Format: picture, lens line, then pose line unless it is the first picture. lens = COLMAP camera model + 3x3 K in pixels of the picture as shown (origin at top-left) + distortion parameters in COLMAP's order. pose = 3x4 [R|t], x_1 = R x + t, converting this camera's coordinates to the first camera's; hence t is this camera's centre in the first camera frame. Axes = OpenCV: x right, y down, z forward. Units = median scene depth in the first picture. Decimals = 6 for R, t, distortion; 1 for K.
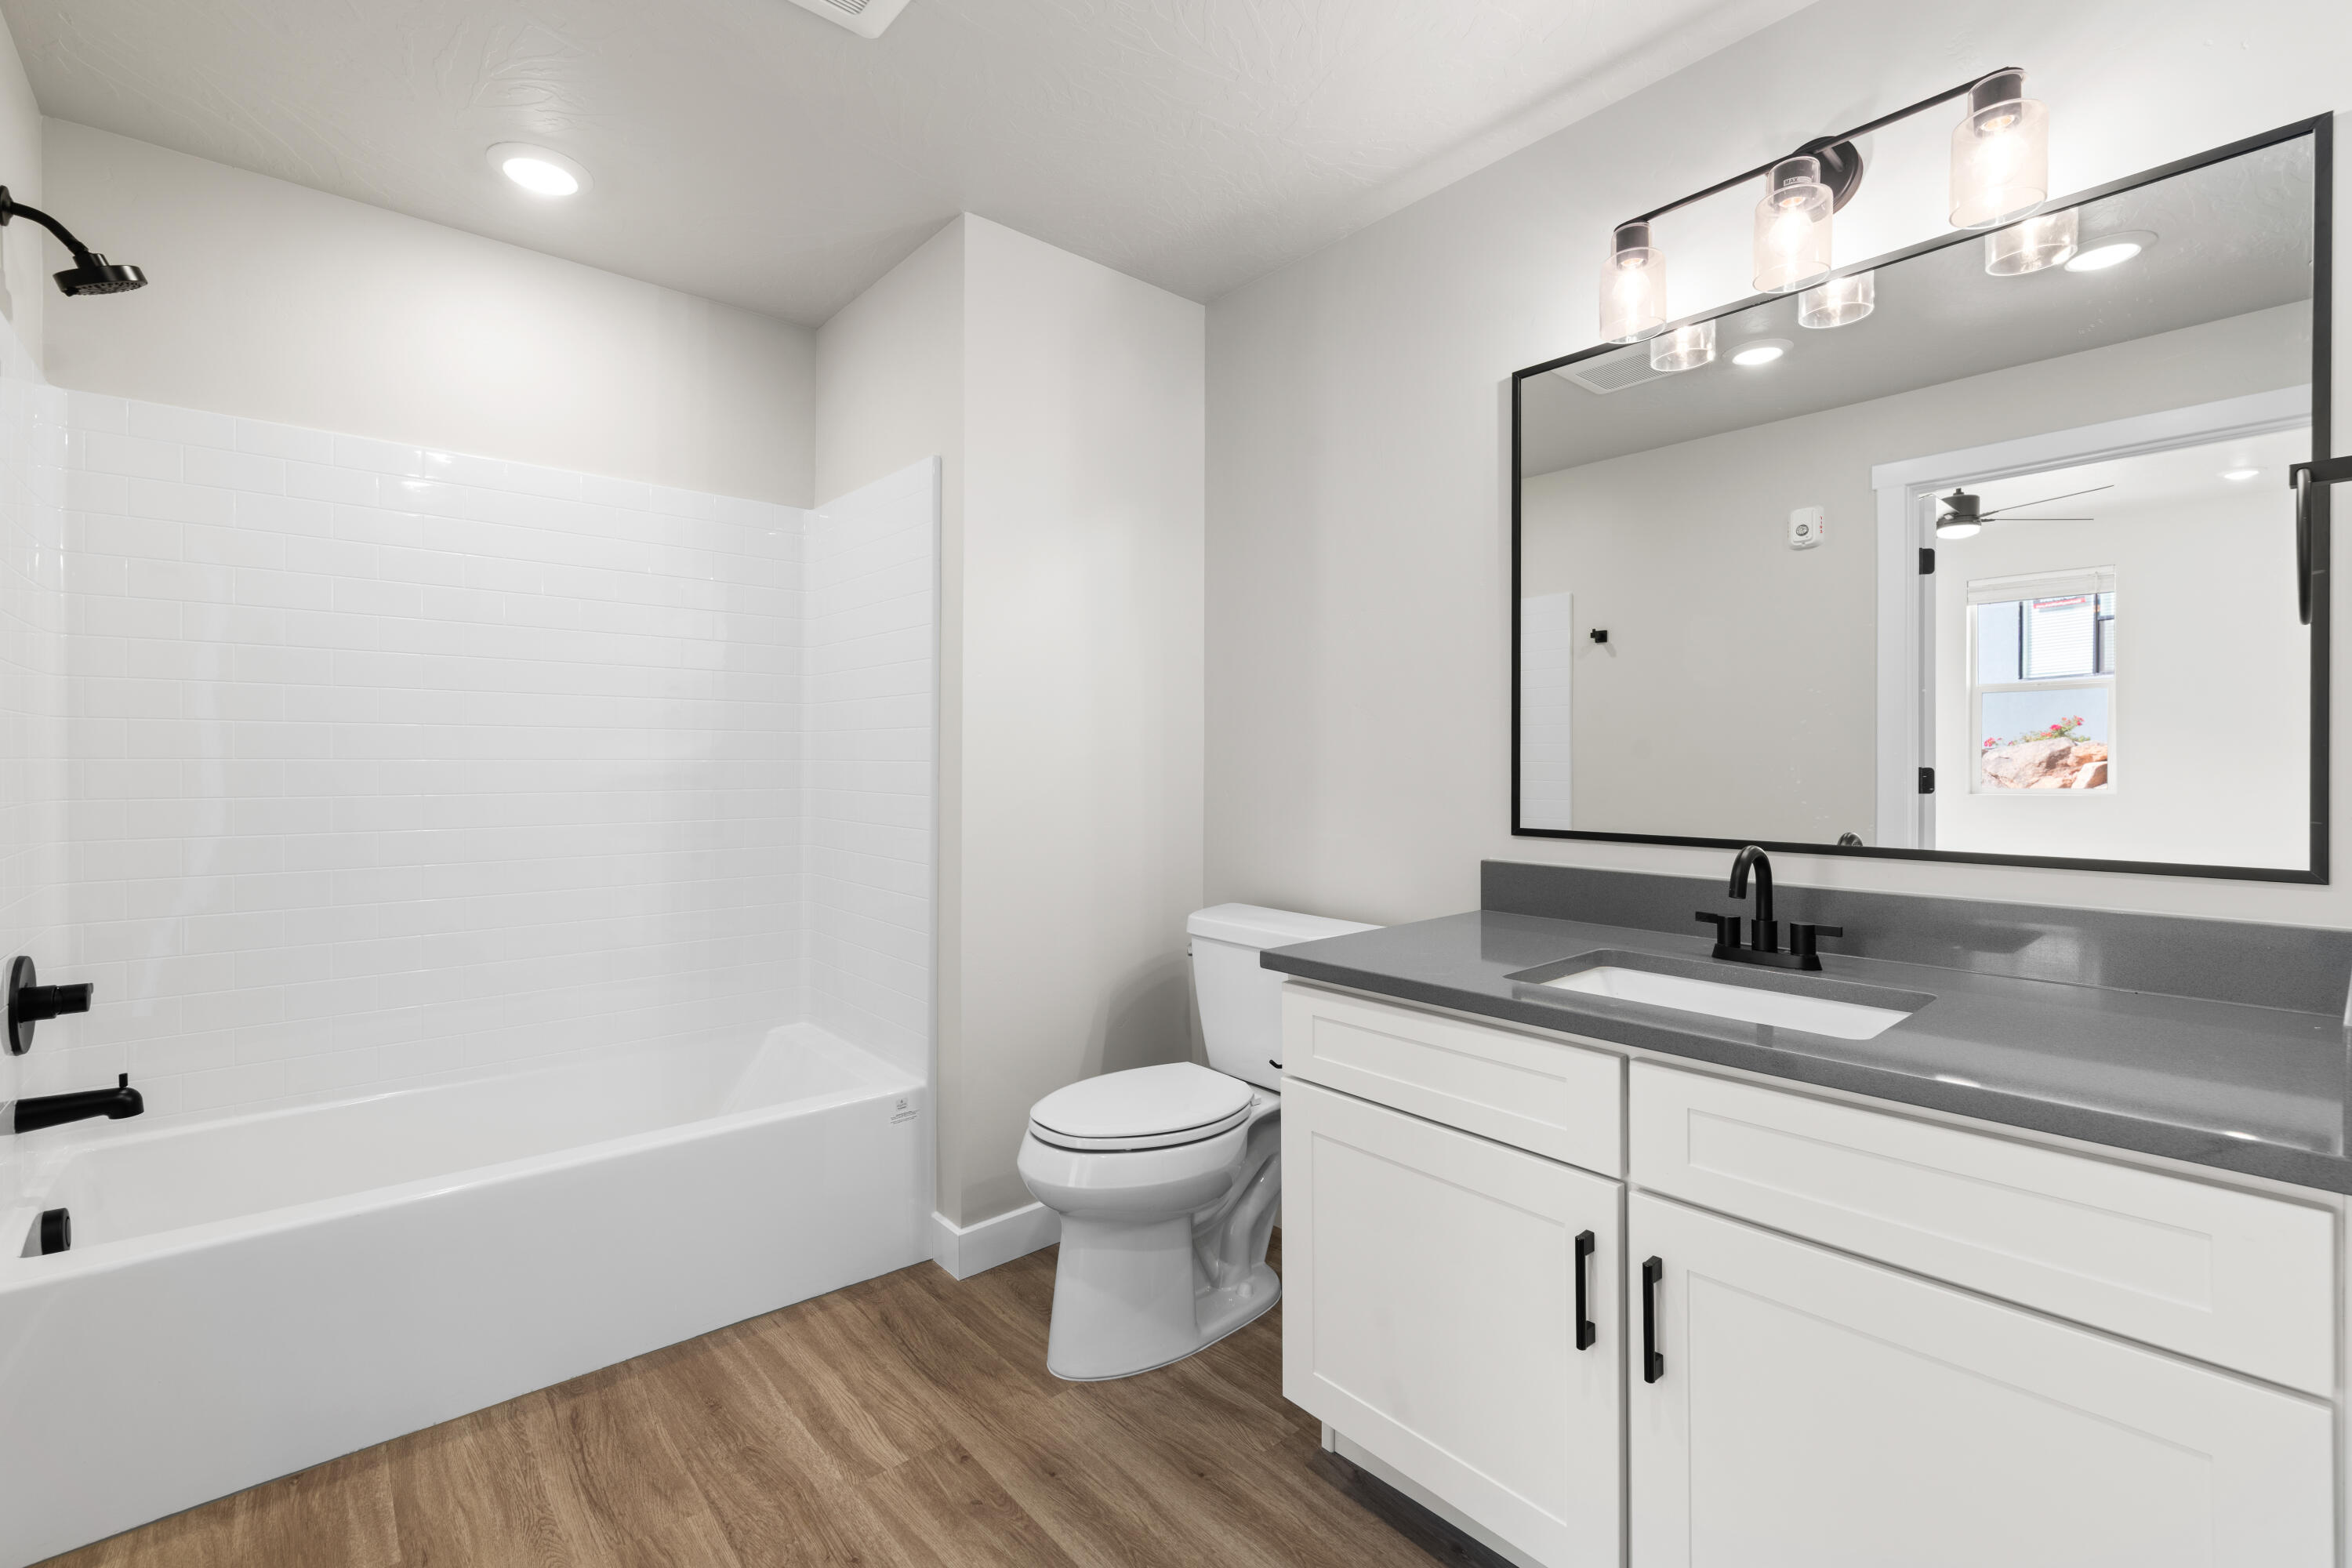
lens RADIAL K [[1030.2, 0, 1179.0], [0, 1030.2, 768.9], [0, 0, 1]] dist [-0.002527, -0.002124]
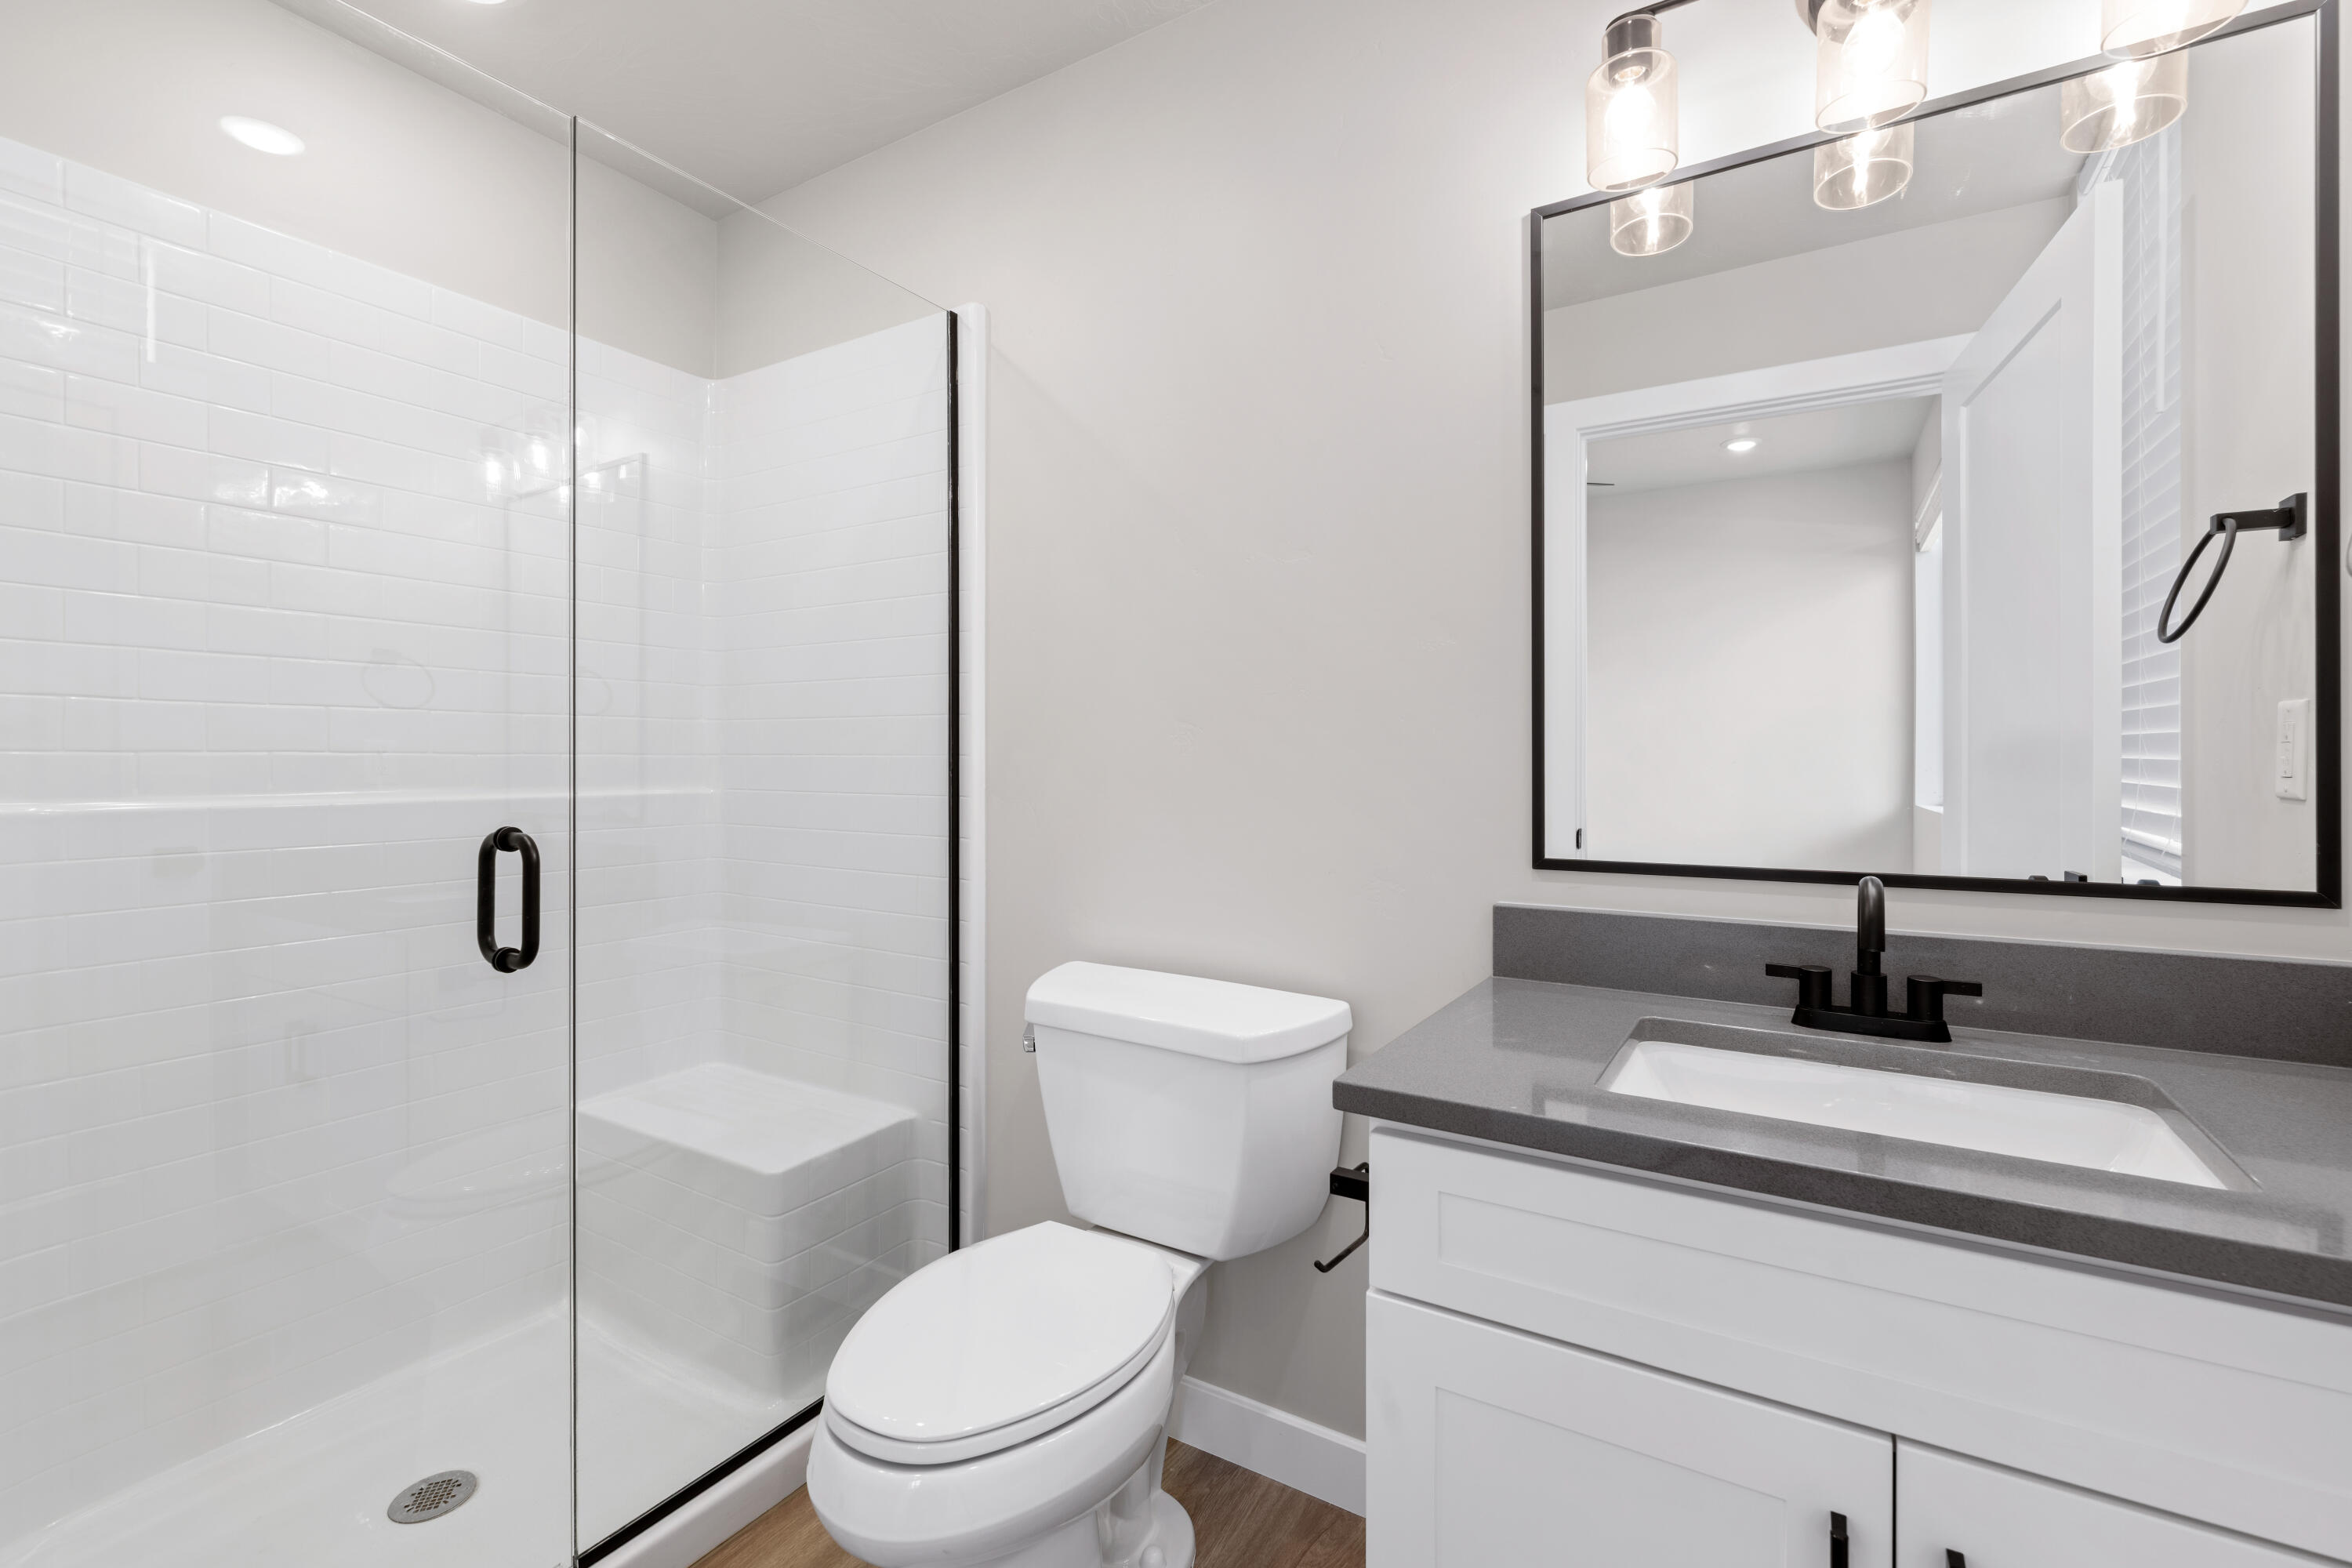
lens RADIAL K [[1030.2, 0, 1248.4], [0, 1030.2, 855.9], [0, 0, 1]] dist [-0.002527, -0.002124]
pose [[0.930635, -0.016501, 0.365577, -0.141169], [-0.007273, 0.997952, 0.063560, 0.012841], [-0.365877, -0.061810, 0.928608, 0.464700]]
